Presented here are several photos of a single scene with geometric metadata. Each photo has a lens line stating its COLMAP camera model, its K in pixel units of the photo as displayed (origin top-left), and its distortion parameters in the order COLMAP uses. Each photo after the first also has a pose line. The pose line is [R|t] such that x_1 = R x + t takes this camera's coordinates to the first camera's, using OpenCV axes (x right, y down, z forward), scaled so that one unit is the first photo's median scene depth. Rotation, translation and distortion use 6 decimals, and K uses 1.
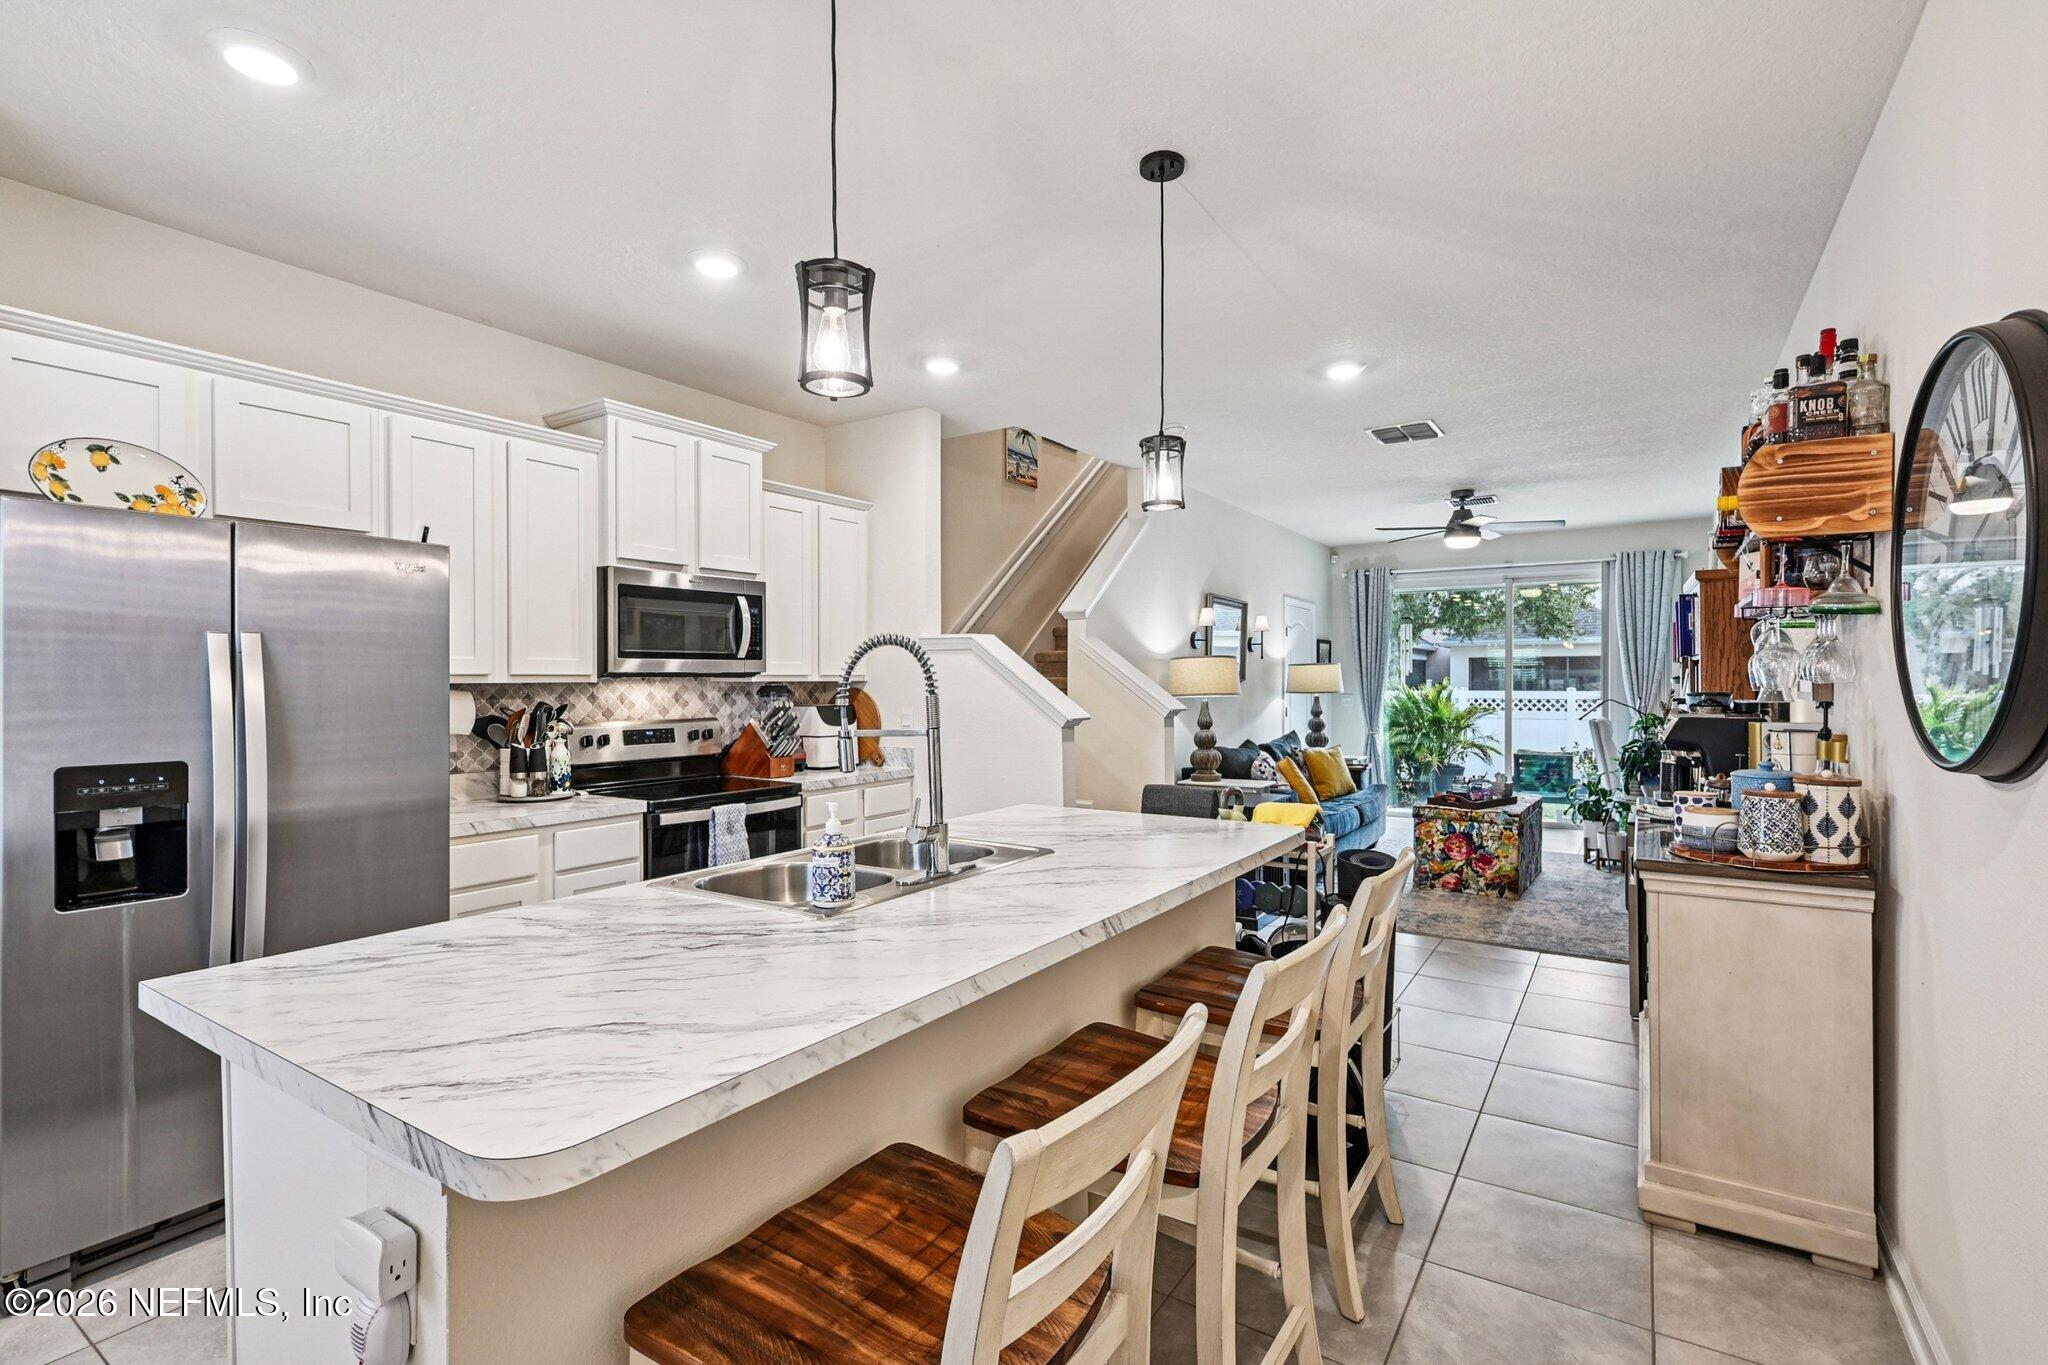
lens RADIAL K [[934.6, 0, 1034.2], [0, 934.6, 678.6], [0, 0, 1]] dist [0.000192, 0.000117]
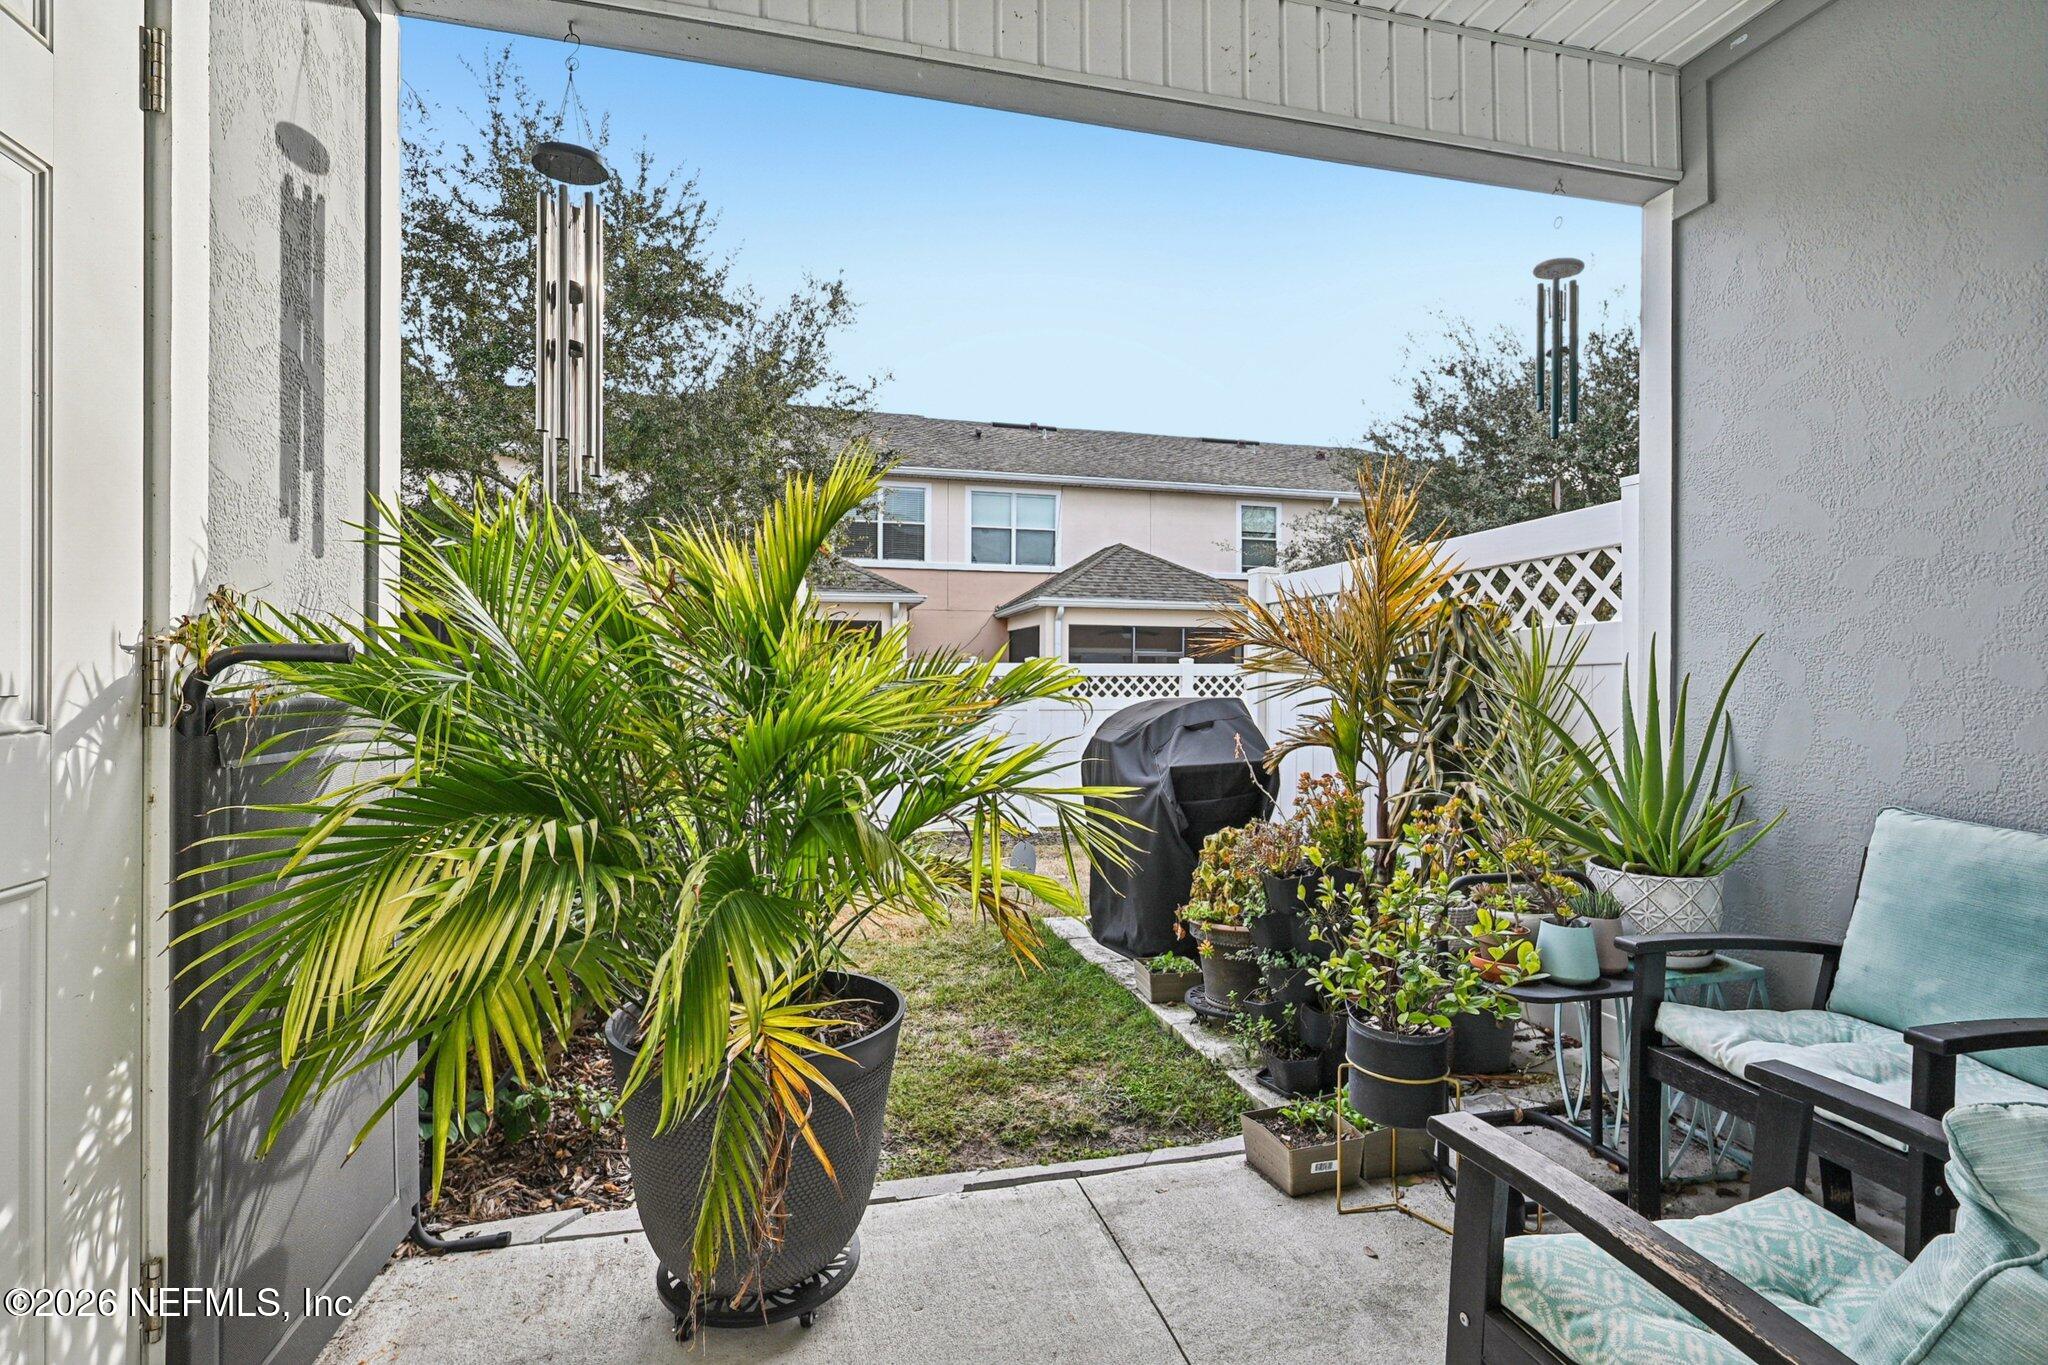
lens RADIAL K [[969.6, 0, 1024.0], [0, 969.6, 682.5], [0, 0, 1]] dist [0.000128, -0.000003]
pose [[0.680837, -0.002662, 0.732431, 0.586052], [-0.005740, 0.999943, 0.008971, 0.056864], [-0.732413, -0.010312, 0.680783, 1.476985]]
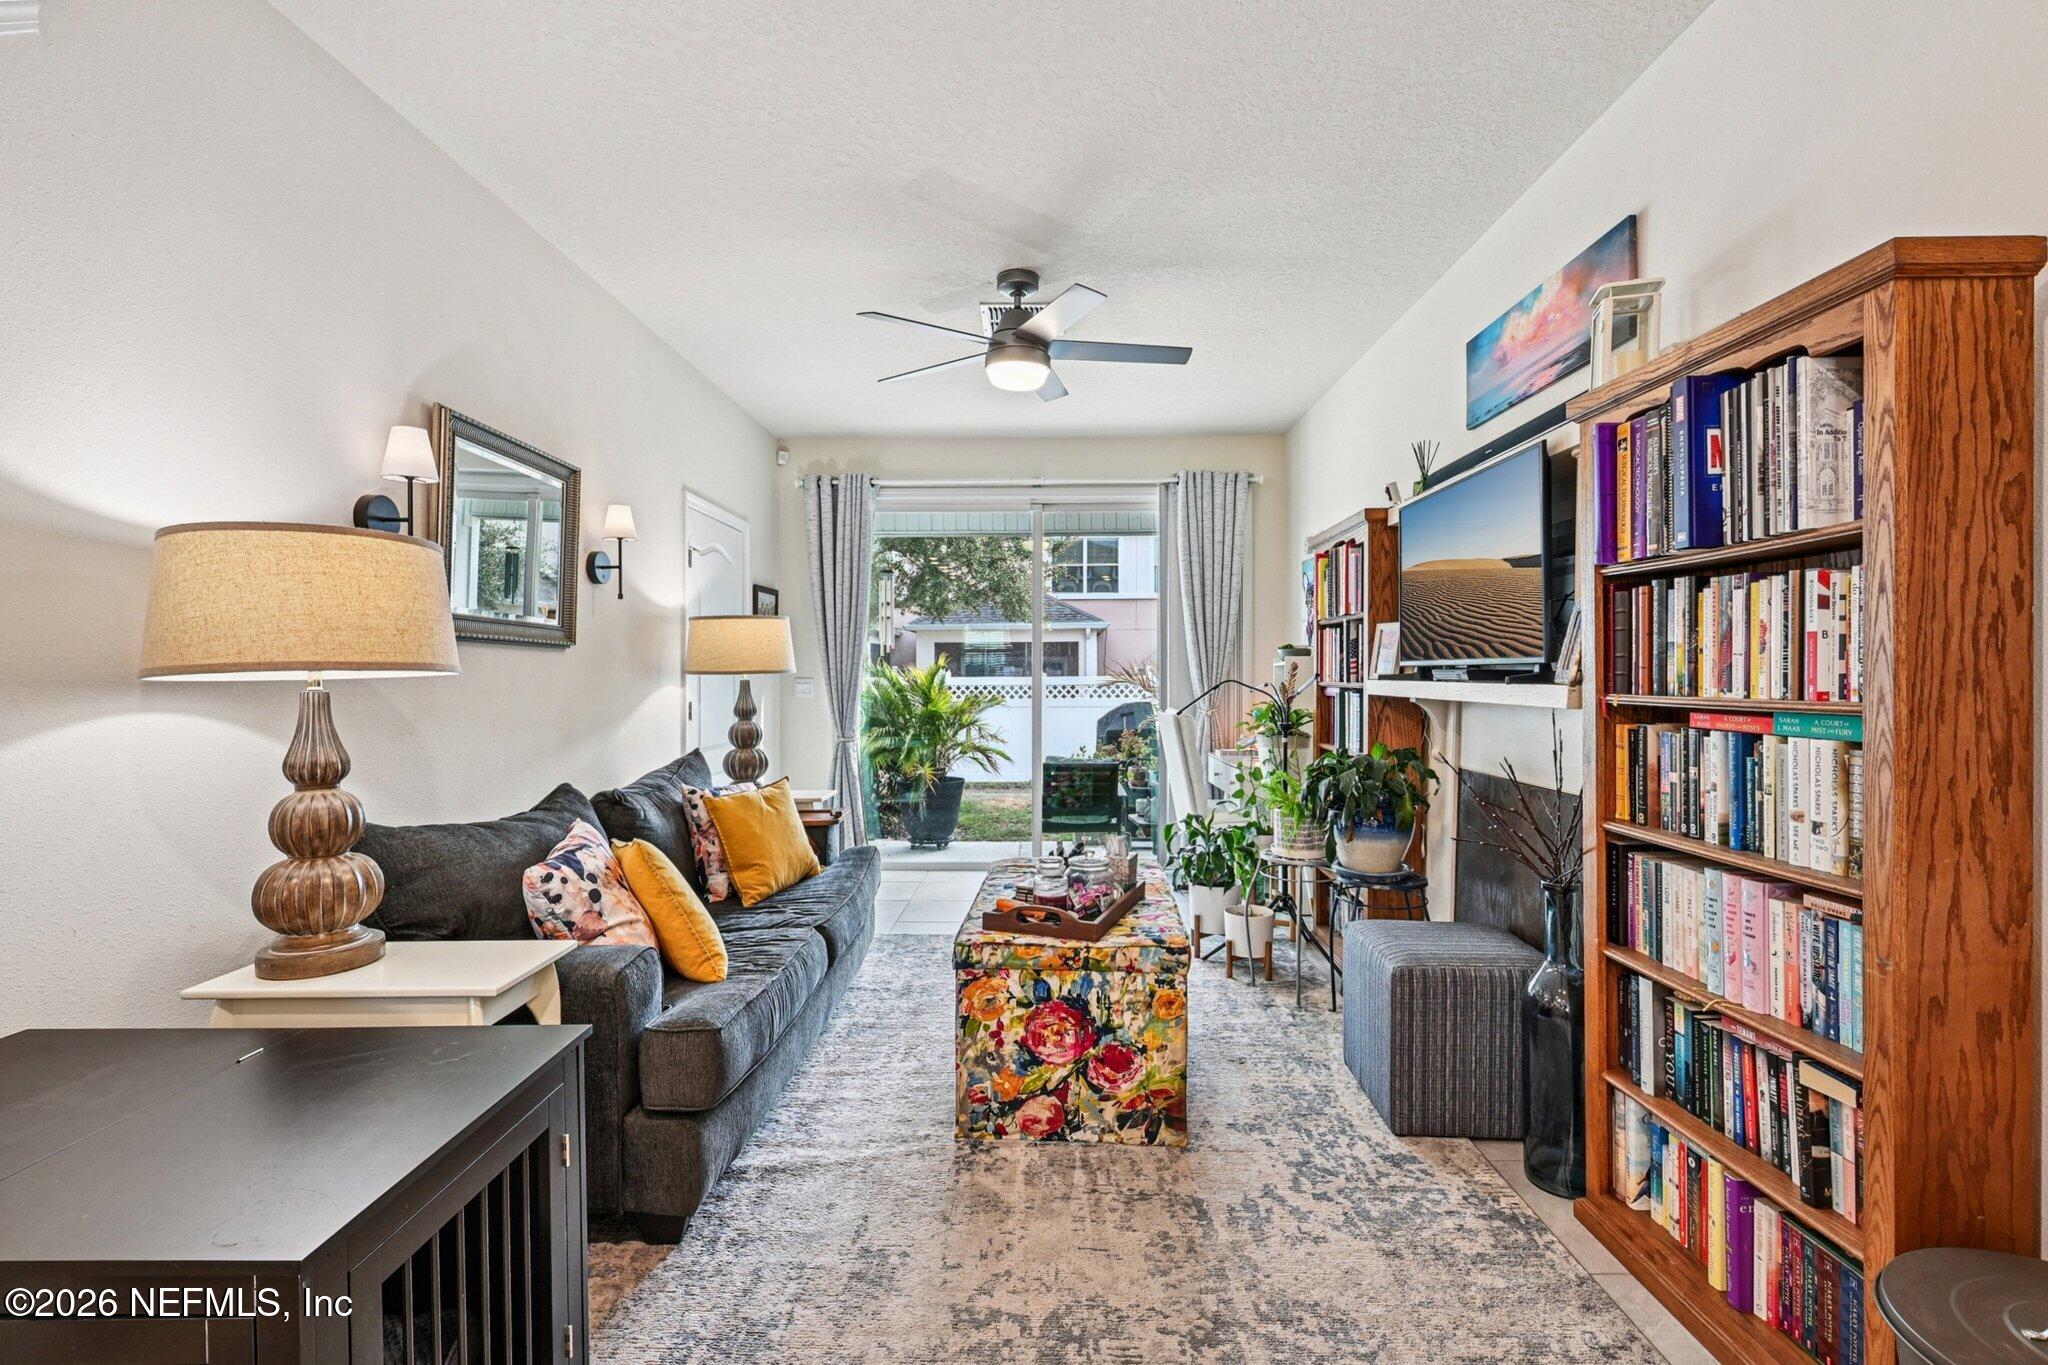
lens RADIAL K [[924.7, 0, 1026.6], [0, 924.7, 675.3], [0, 0, 1]] dist [0.000726, -0.000232]
pose [[0.850752, -0.005396, 0.525540, 0.218874], [0.002210, 0.999975, 0.006689, 0.017145], [-0.525563, -0.004529, 0.850742, 0.636259]]
